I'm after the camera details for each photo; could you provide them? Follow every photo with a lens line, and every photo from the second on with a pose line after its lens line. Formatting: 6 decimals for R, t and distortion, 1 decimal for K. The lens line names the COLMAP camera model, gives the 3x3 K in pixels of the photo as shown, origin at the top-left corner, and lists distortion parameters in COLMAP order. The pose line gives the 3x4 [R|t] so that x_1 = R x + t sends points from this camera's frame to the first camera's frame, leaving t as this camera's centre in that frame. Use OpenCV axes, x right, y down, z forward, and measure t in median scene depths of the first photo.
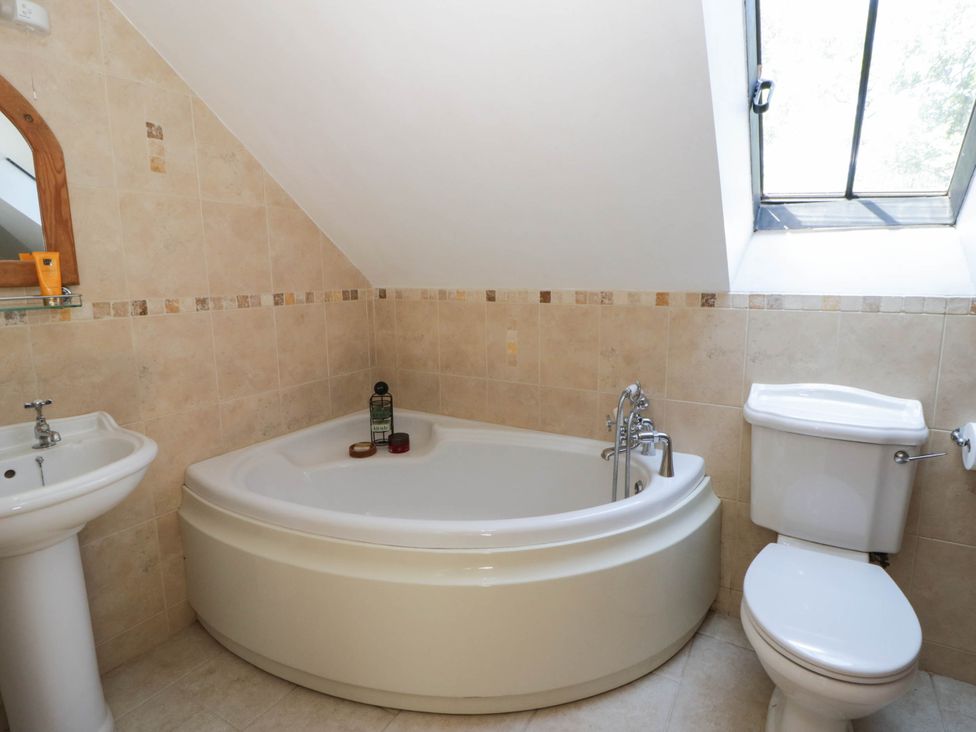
lens RADIAL K [[516.4, 0, 504.5], [0, 516.4, 350.4], [0, 0, 1]] dist [0.001766, -0.012852]
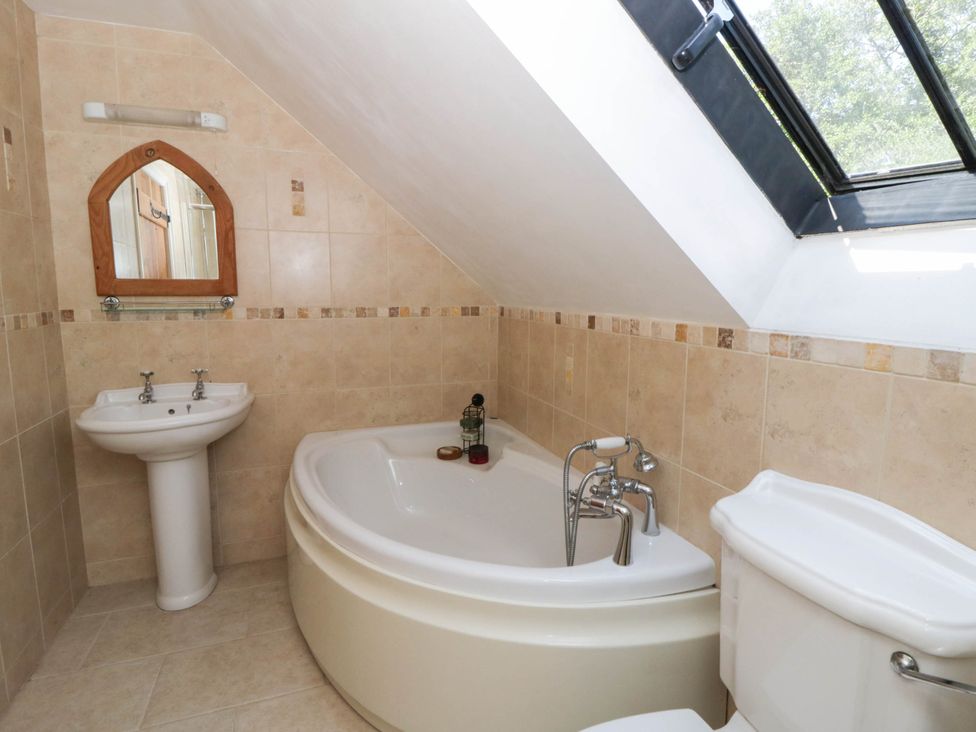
lens RADIAL K [[513.6, 0, 502.7], [0, 513.6, 355.0], [0, 0, 1]] dist [0.000210, -0.013194]
pose [[0.777780, 0.093919, -0.621480, 0.587715], [-0.109591, 0.993891, 0.013046, -0.049849], [0.618909, 0.057962, 0.783322, 0.265924]]
